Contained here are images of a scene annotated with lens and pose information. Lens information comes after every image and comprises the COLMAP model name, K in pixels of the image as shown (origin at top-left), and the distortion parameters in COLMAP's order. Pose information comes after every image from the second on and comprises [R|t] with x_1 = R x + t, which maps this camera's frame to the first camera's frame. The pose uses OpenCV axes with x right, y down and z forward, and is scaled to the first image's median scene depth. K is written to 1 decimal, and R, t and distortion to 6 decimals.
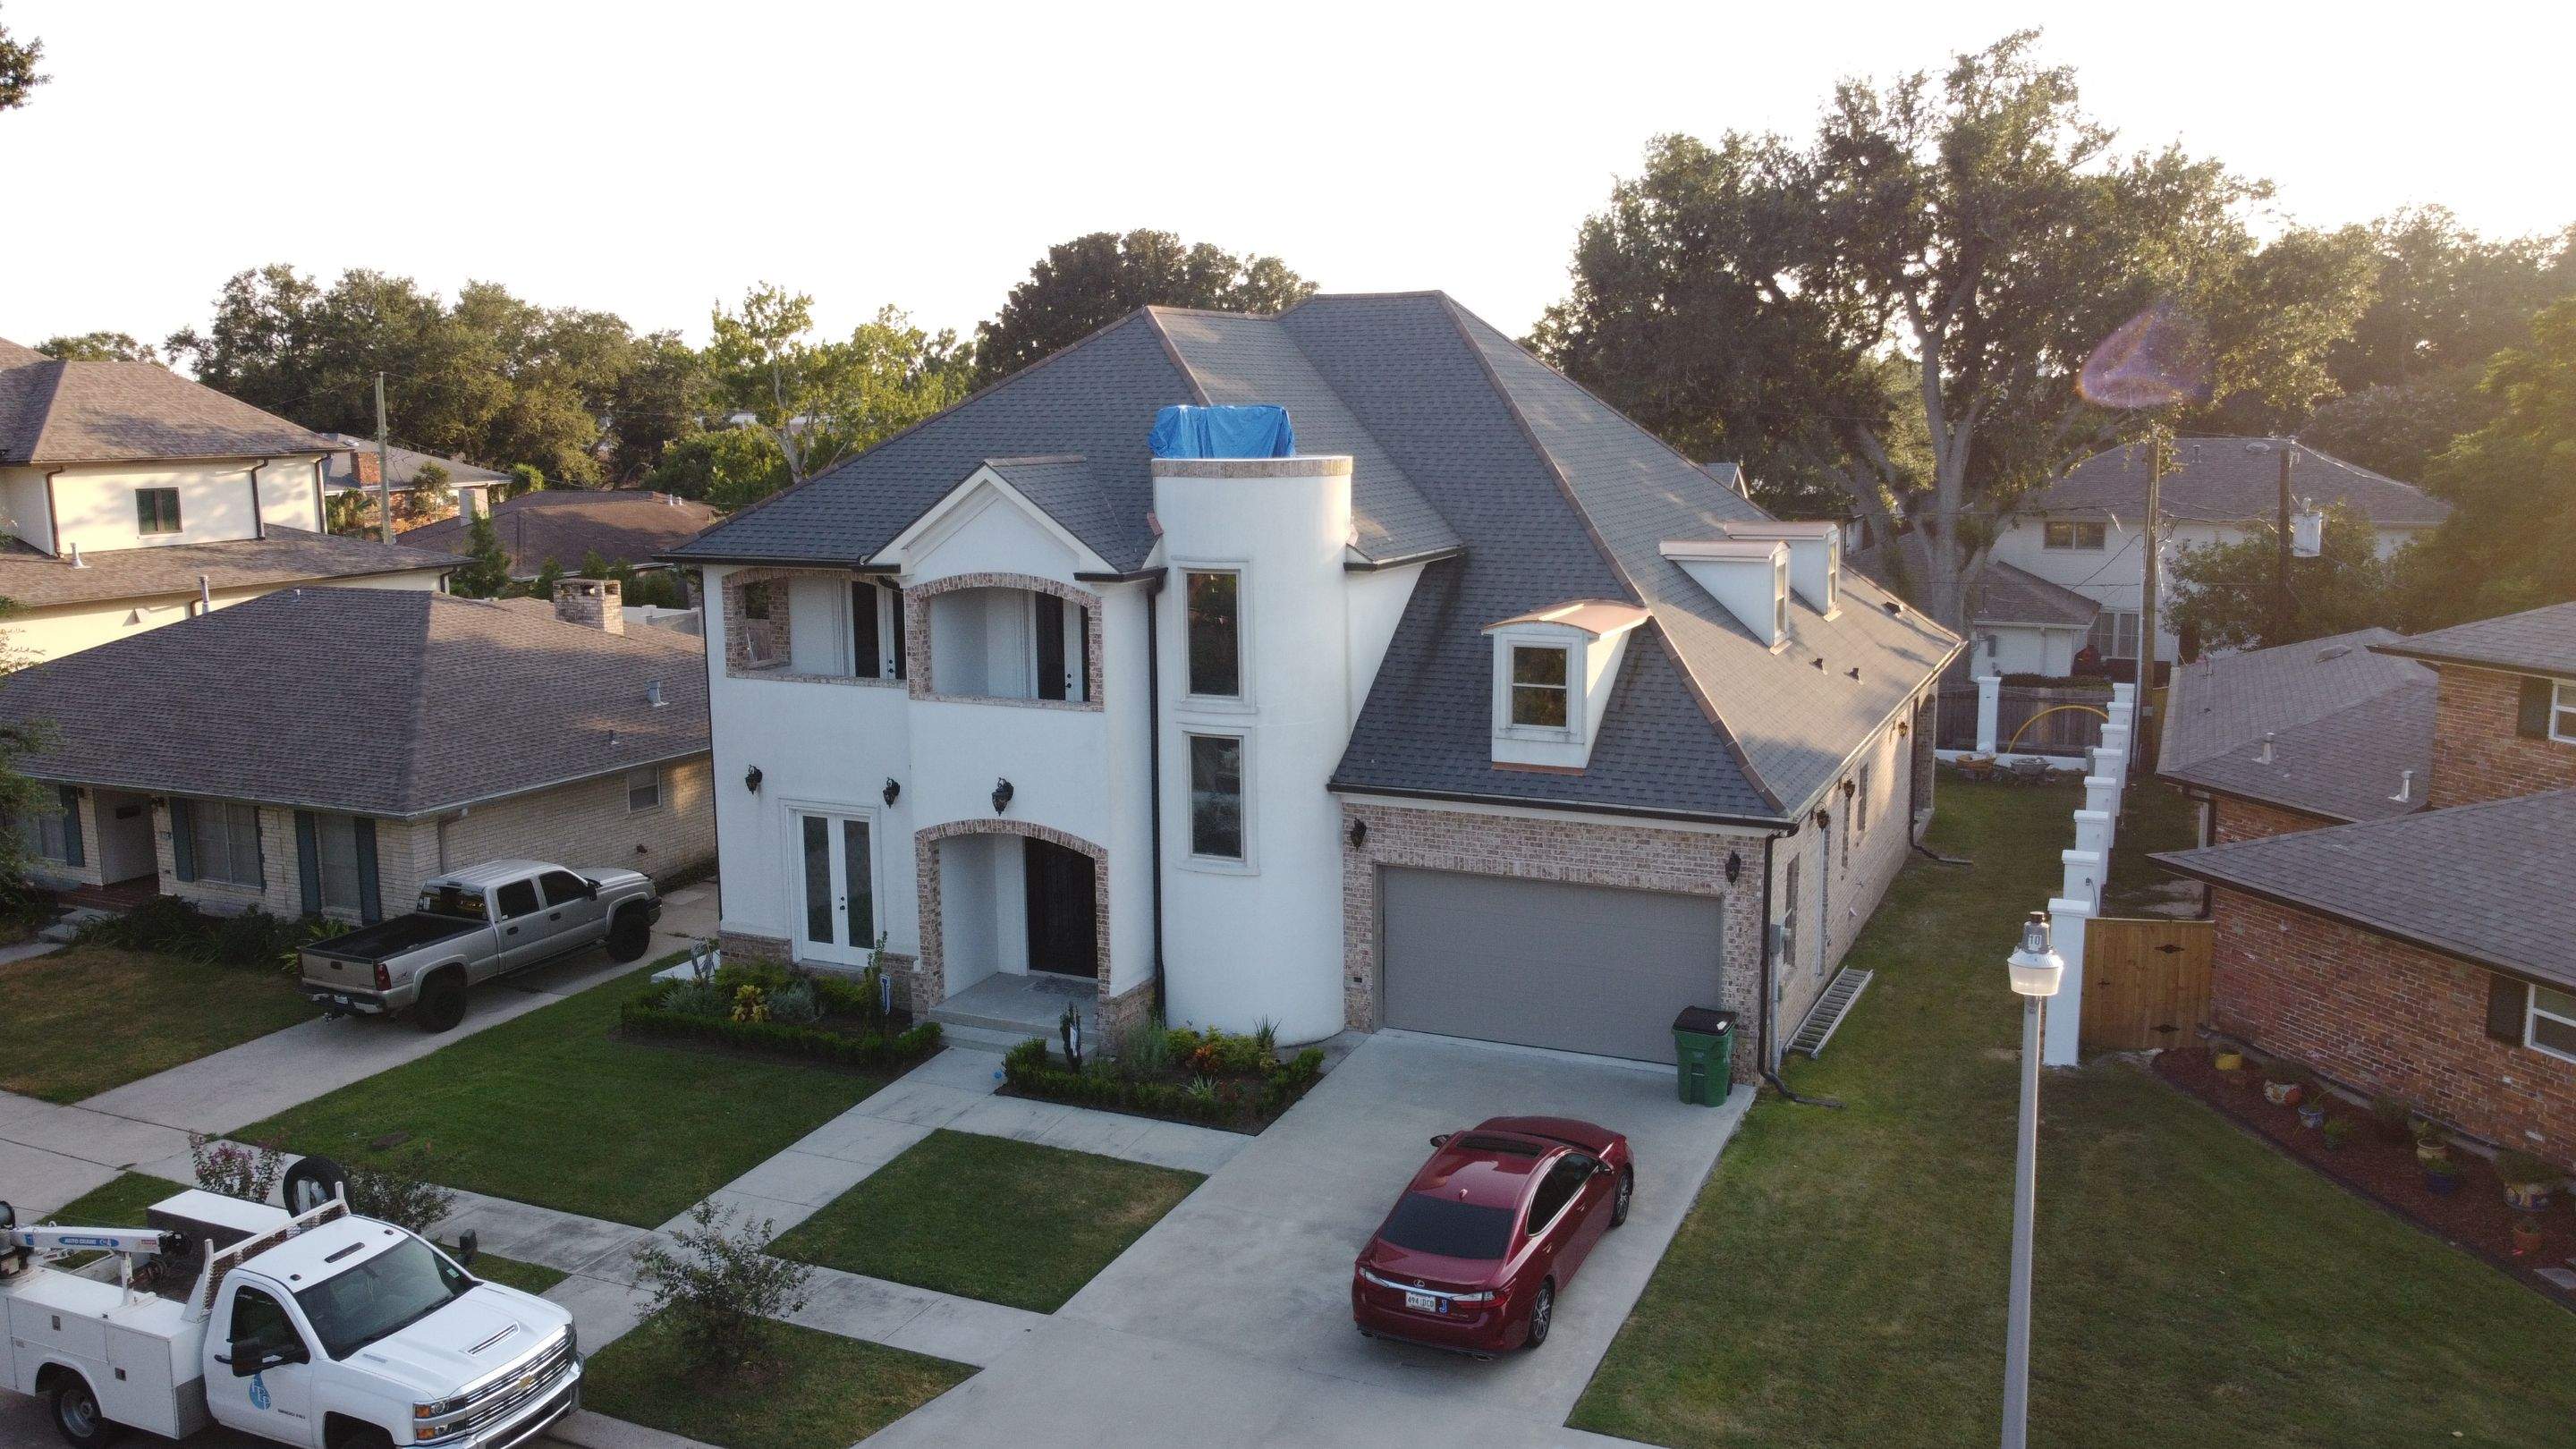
lens RADIAL K [[1949.1, 0, 1286.2], [0, 1949.1, 723.3], [0, 0, 1]] dist [-0.001358, 0.001040]
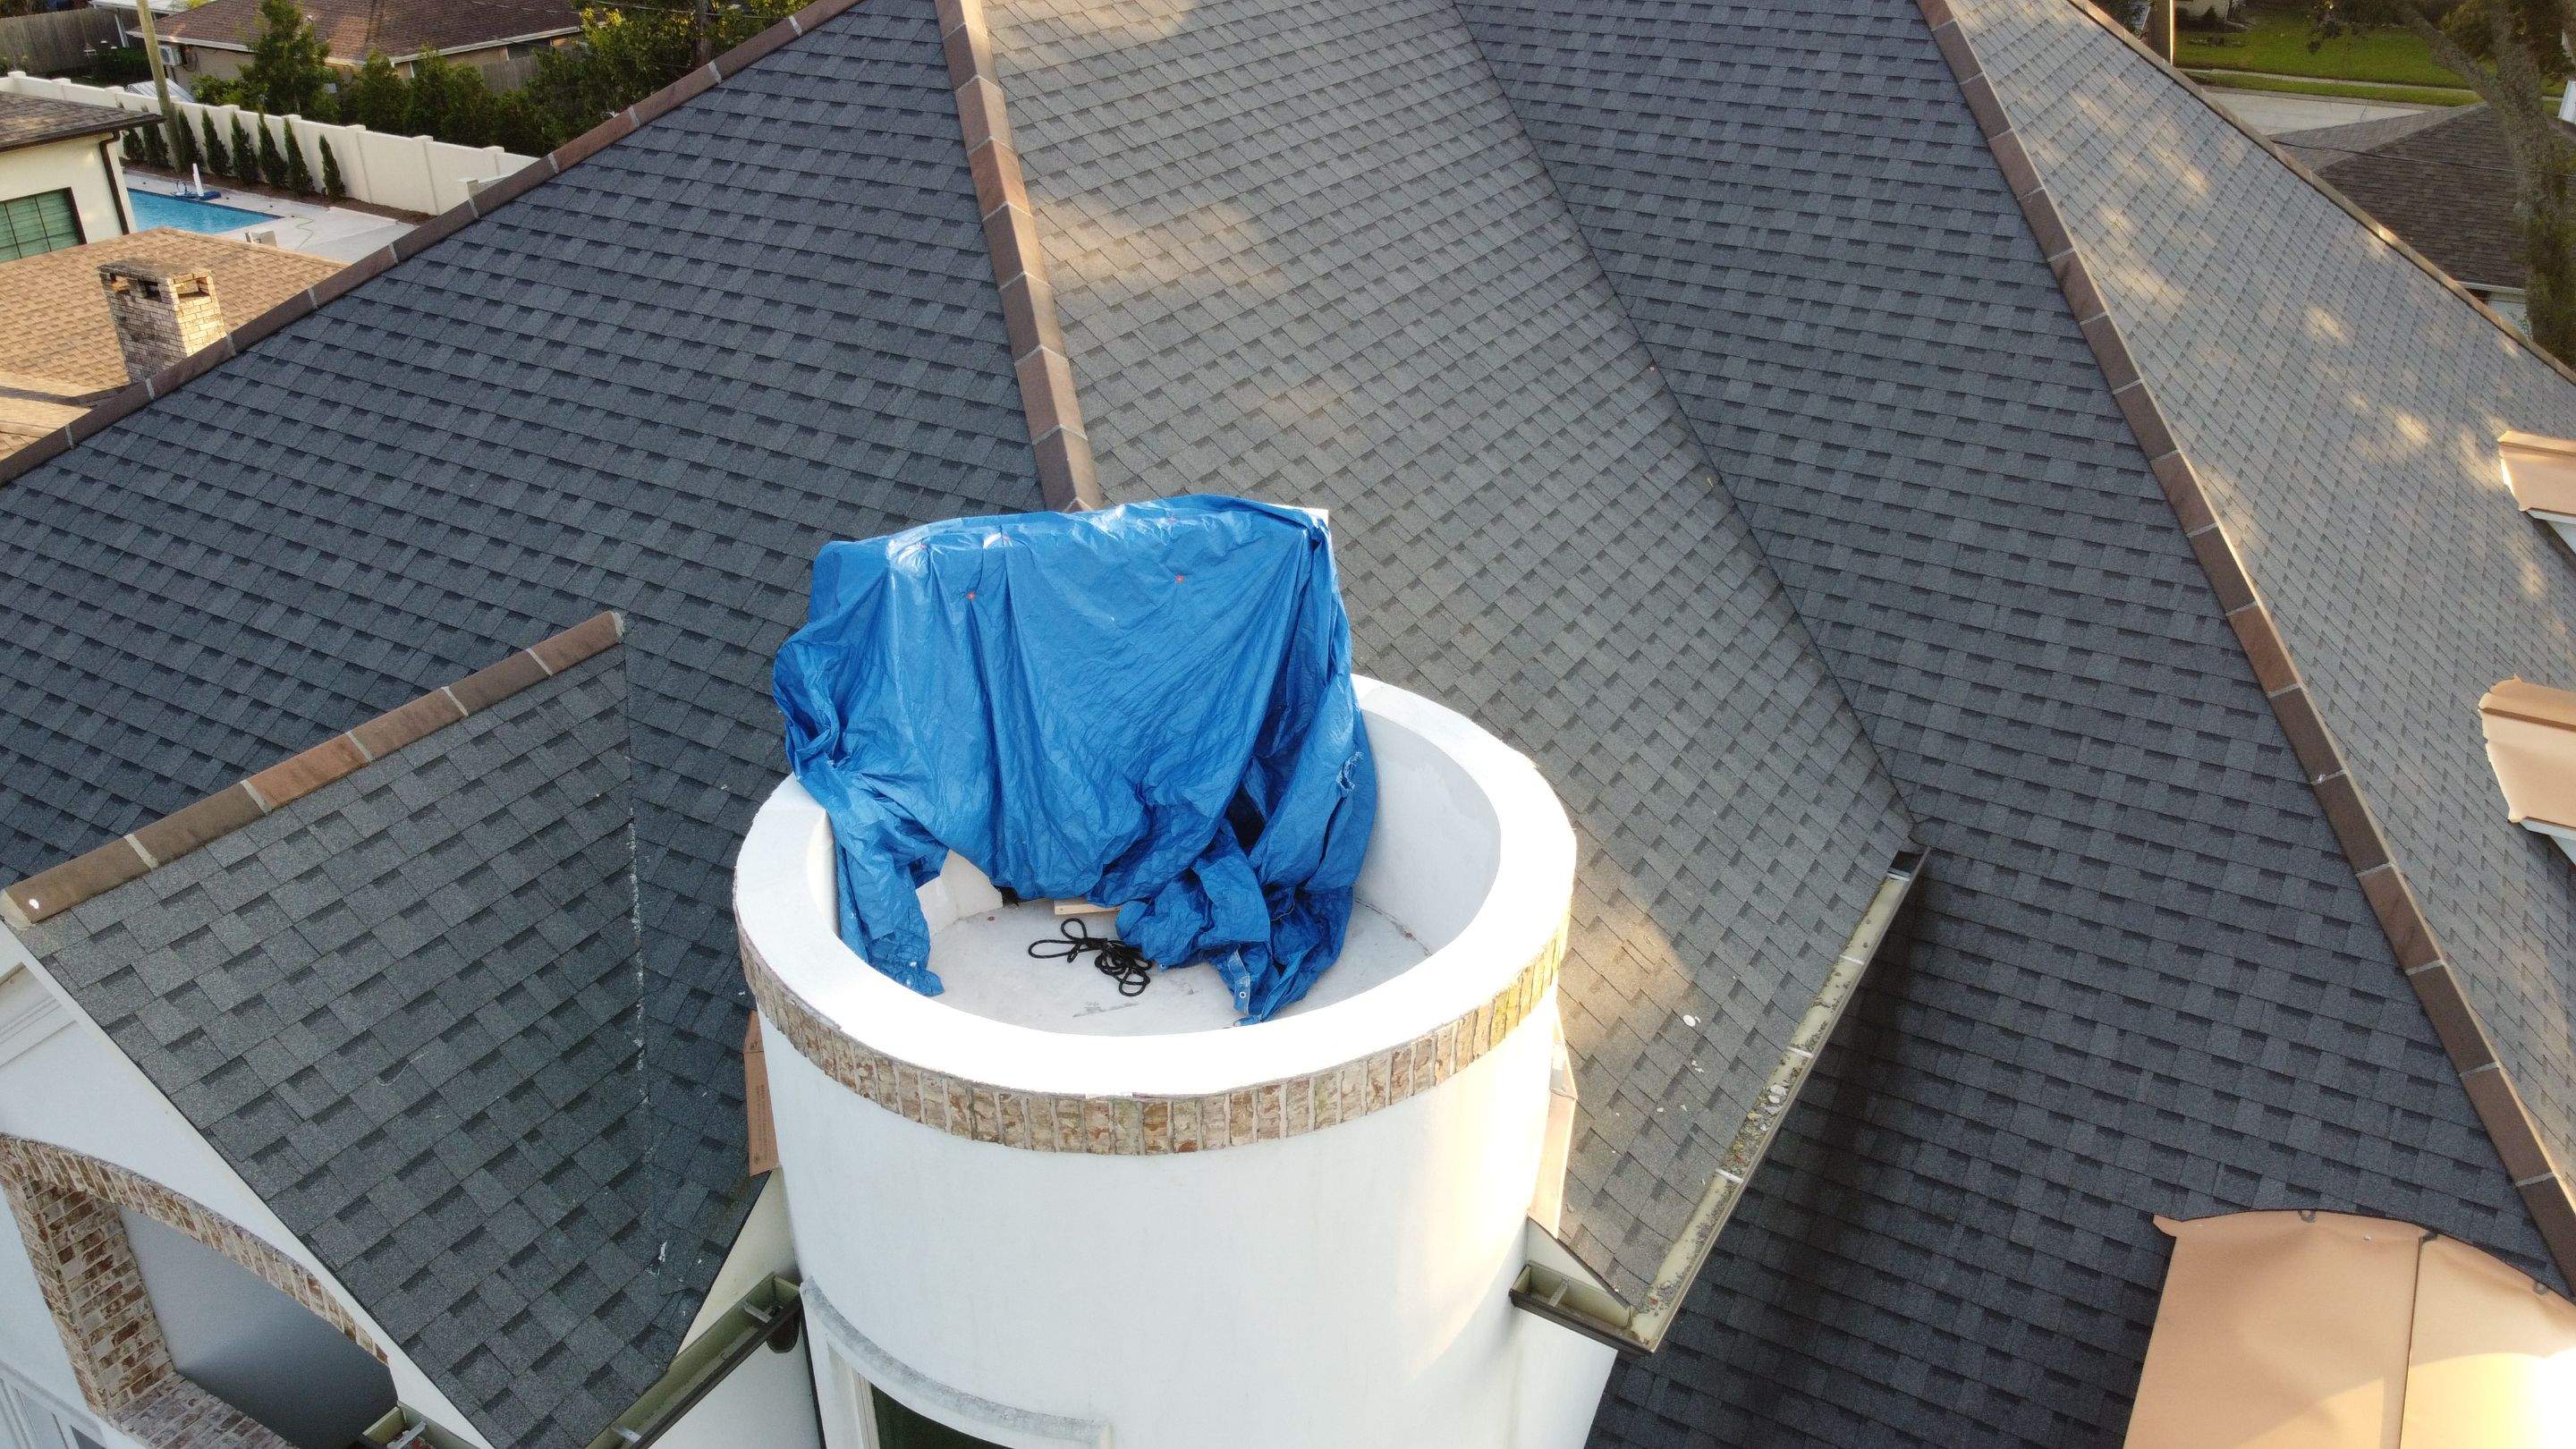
lens RADIAL K [[1949.1, 0, 1292.4], [0, 1949.1, 720.6], [0, 0, 1]] dist [-0.001358, 0.001040]
pose [[0.996188, 0.045357, -0.074512, 0.014889], [-0.018936, 0.946263, 0.322844, -0.202777], [0.085151, -0.320202, 0.943515, 0.688262]]
